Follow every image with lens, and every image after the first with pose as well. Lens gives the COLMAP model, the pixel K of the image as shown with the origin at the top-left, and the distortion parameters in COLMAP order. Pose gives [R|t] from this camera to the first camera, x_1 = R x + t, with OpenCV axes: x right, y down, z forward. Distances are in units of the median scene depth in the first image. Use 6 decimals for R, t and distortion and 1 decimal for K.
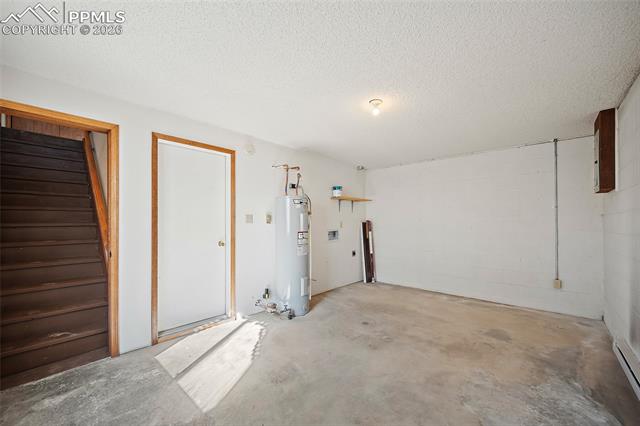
lens RADIAL K [[257.0, 0, 315.1], [0, 257.0, 217.6], [0, 0, 1]] dist [0.001186, 0.000105]
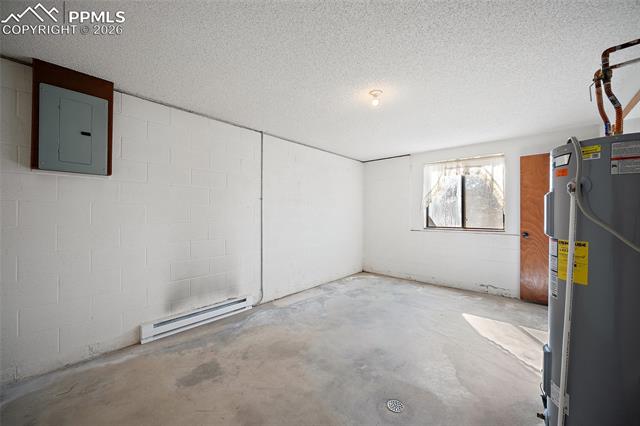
lens RADIAL K [[257.0, 0, 315.1], [0, 257.0, 217.6], [0, 0, 1]] dist [0.001186, 0.000105]
pose [[-0.999940, -0.003862, -0.010295, 0.490053], [-0.003788, 0.999967, -0.007252, 0.039062], [0.010322, -0.007213, -0.999921, 2.031119]]
